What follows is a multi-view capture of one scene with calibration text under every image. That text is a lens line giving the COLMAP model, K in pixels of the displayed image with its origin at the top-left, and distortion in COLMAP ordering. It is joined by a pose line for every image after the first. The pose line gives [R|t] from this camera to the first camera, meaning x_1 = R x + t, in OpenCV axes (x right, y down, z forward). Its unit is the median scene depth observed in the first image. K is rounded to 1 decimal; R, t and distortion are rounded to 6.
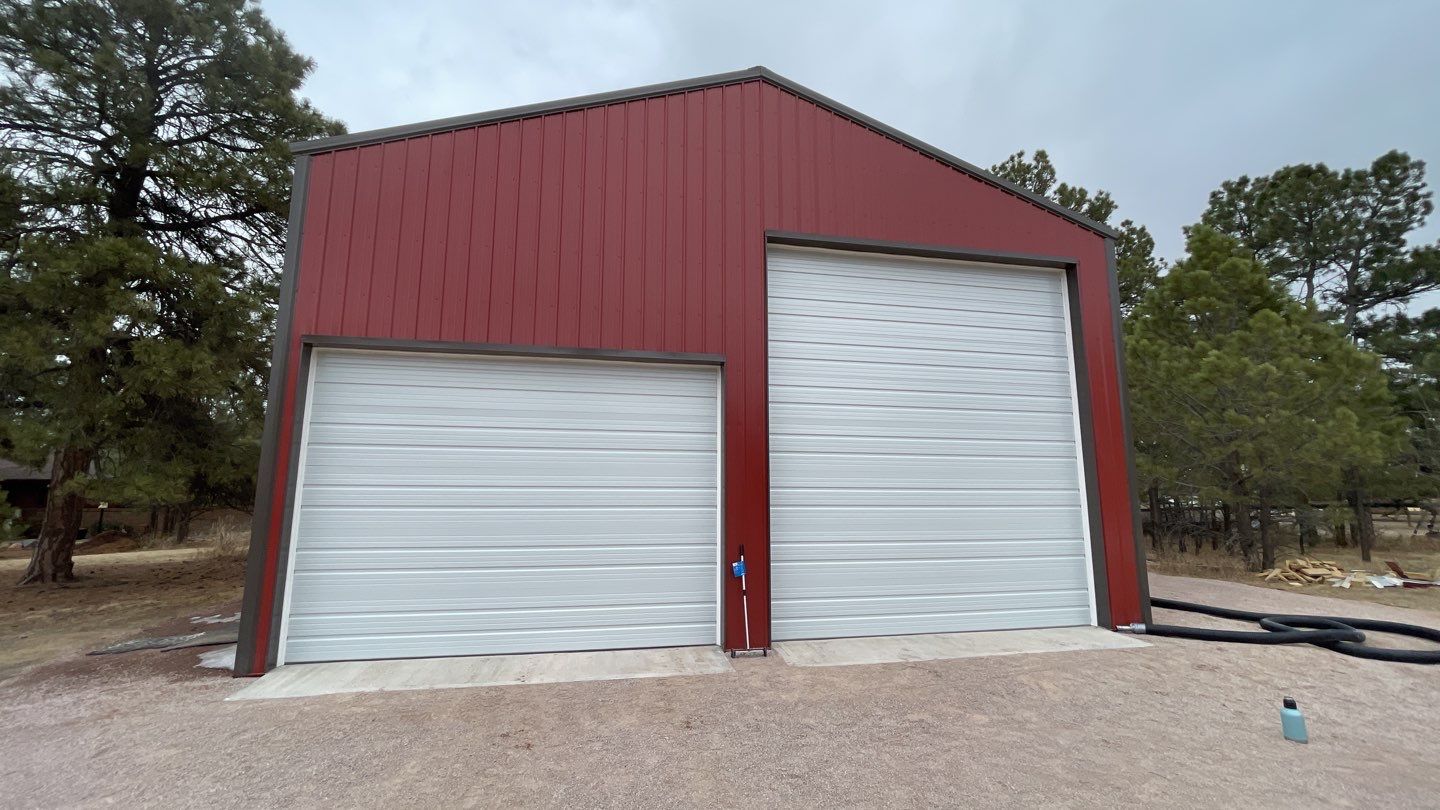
lens RADIAL K [[529.2, 0, 721.2], [0, 529.2, 419.5], [0, 0, 1]] dist [-0.001032, -0.000027]
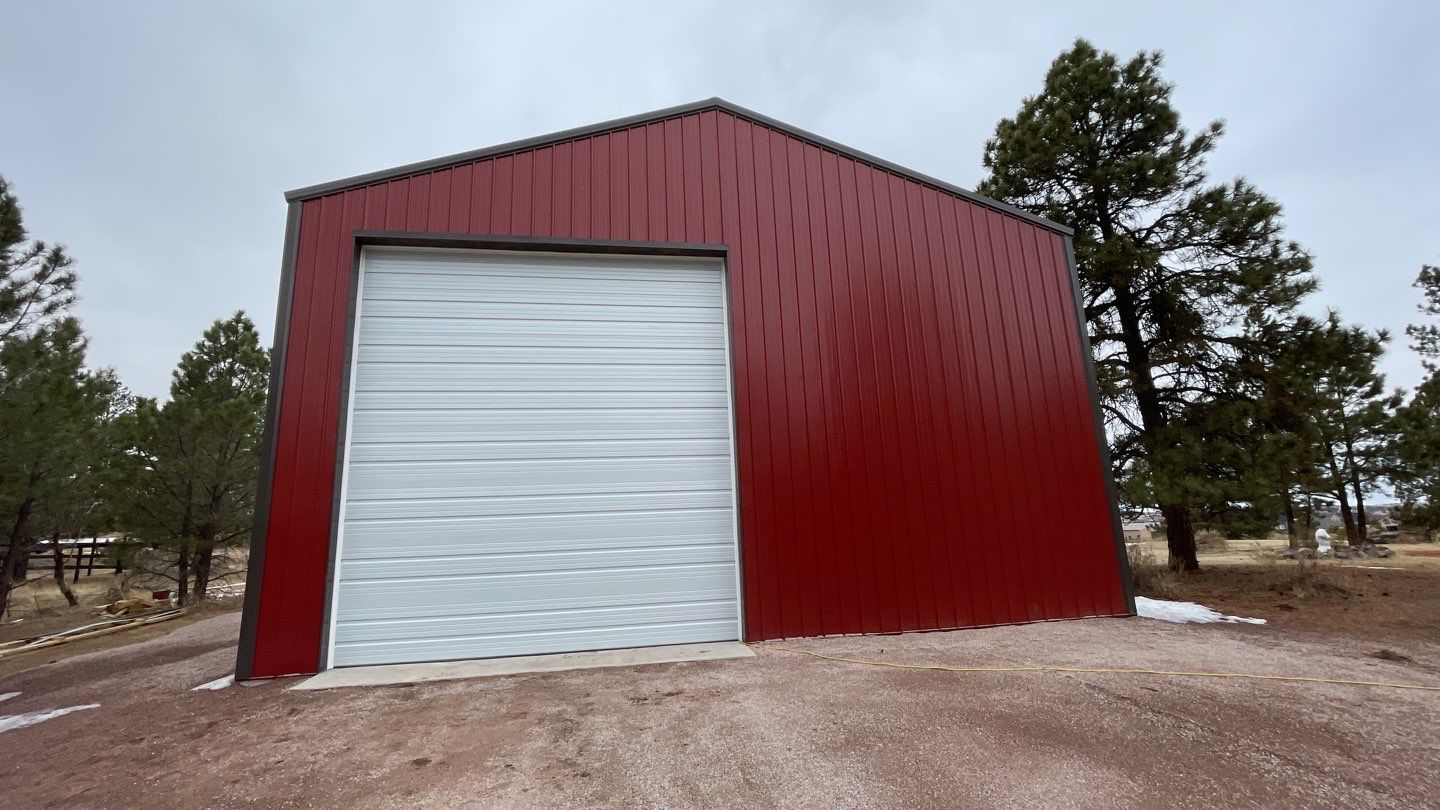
lens RADIAL K [[497.4, 0, 720.0], [0, 497.4, 405.0], [0, 0, 1]] dist [-0.015904, -0.000008]
pose [[0.998542, -0.041515, -0.034511, 0.196539], [0.040066, 0.998328, -0.041665, 0.005308], [0.036183, 0.040222, 0.998535, 0.036039]]
